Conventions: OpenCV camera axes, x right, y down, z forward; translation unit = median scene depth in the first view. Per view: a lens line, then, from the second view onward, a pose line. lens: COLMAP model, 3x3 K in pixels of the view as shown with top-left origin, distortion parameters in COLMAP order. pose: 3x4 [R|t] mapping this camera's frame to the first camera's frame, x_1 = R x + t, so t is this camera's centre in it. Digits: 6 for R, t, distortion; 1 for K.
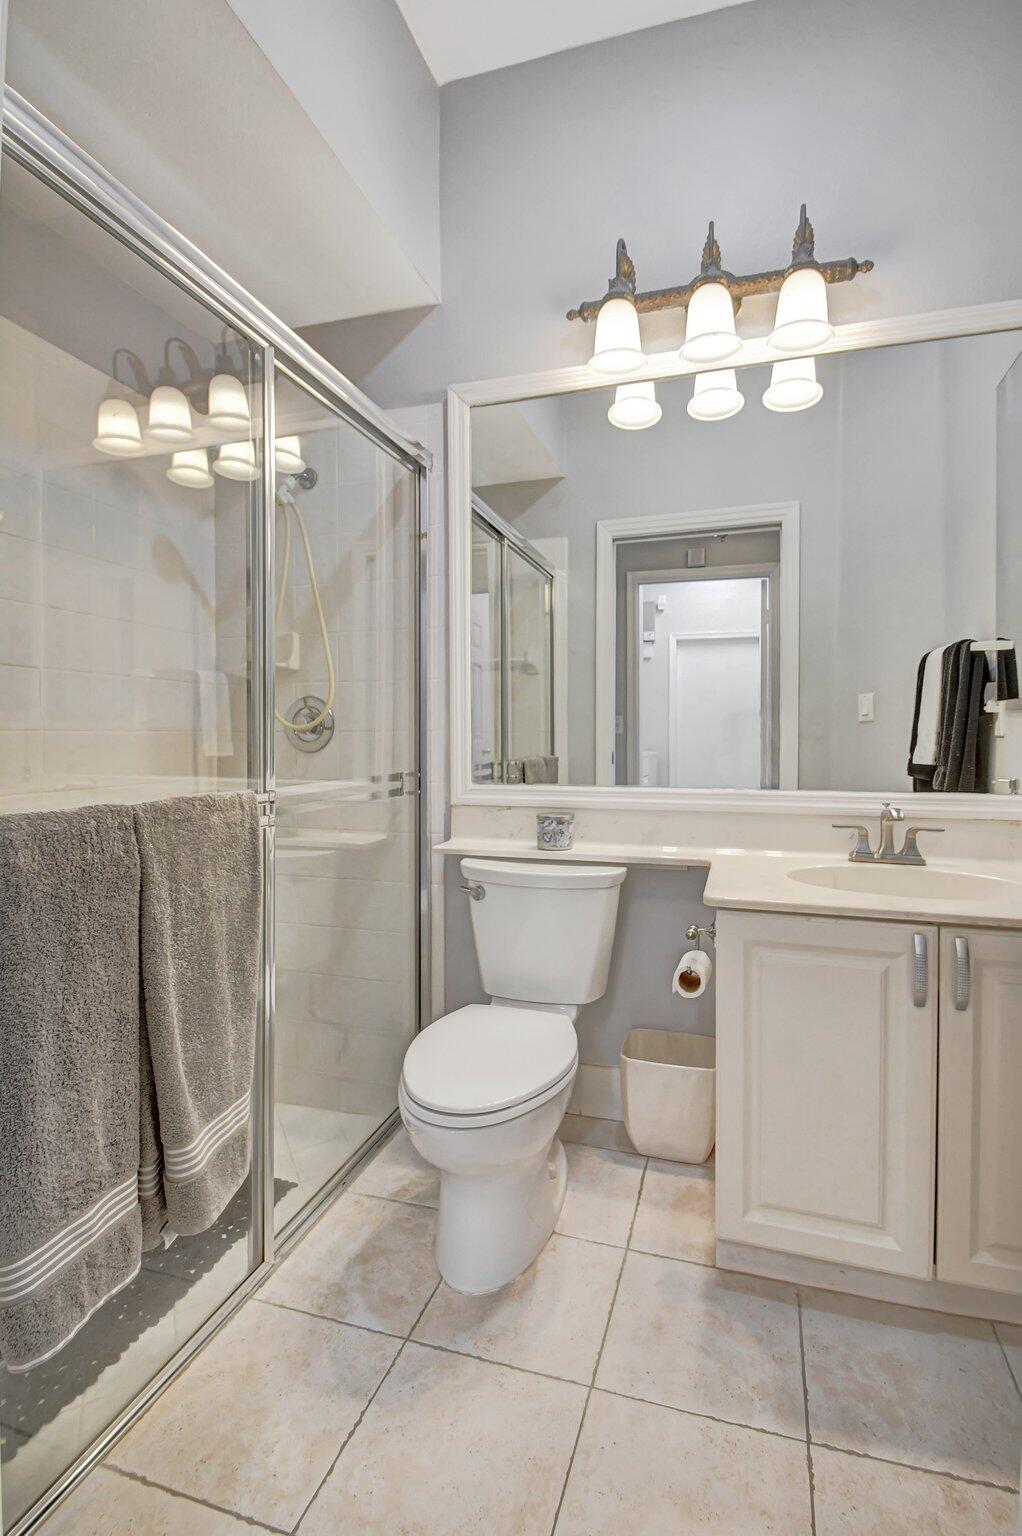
lens RADIAL K [[709.4, 0, 514.5], [0, 709.4, 744.2], [0, 0, 1]] dist [-0.027500, -0.000690]
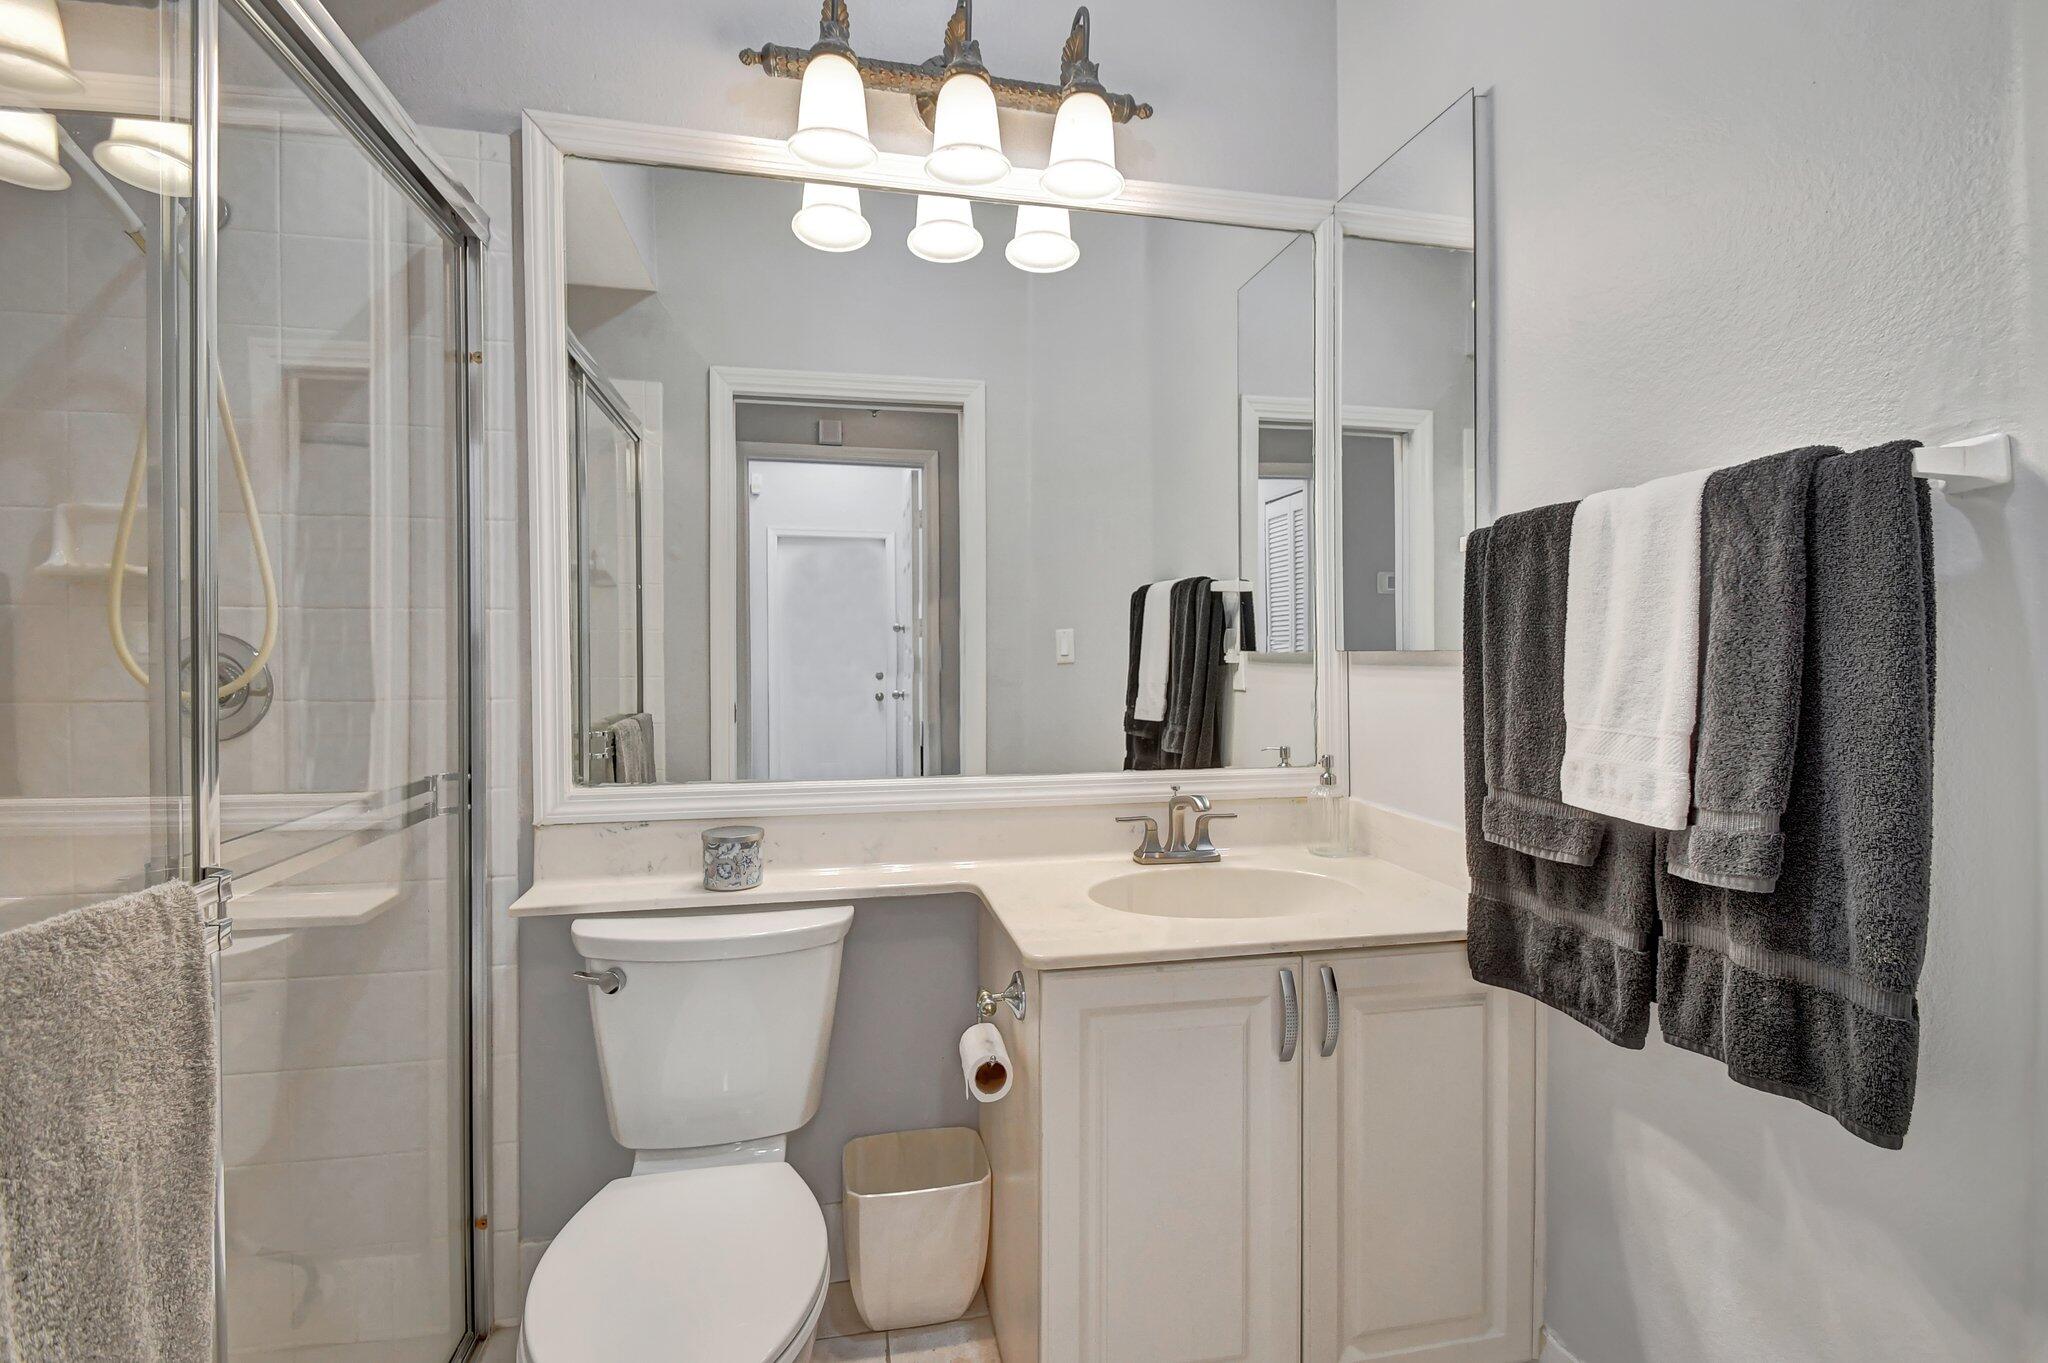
lens RADIAL K [[933.4, 0, 1021.4], [0, 933.4, 650.7], [0, 0, 1]] dist [0.001427, -0.016333]
pose [[0.865355, 0.003807, 0.501144, -0.130721], [0.003891, 0.999890, -0.014315, -0.047218], [-0.501144, 0.014338, 0.865245, 0.135042]]
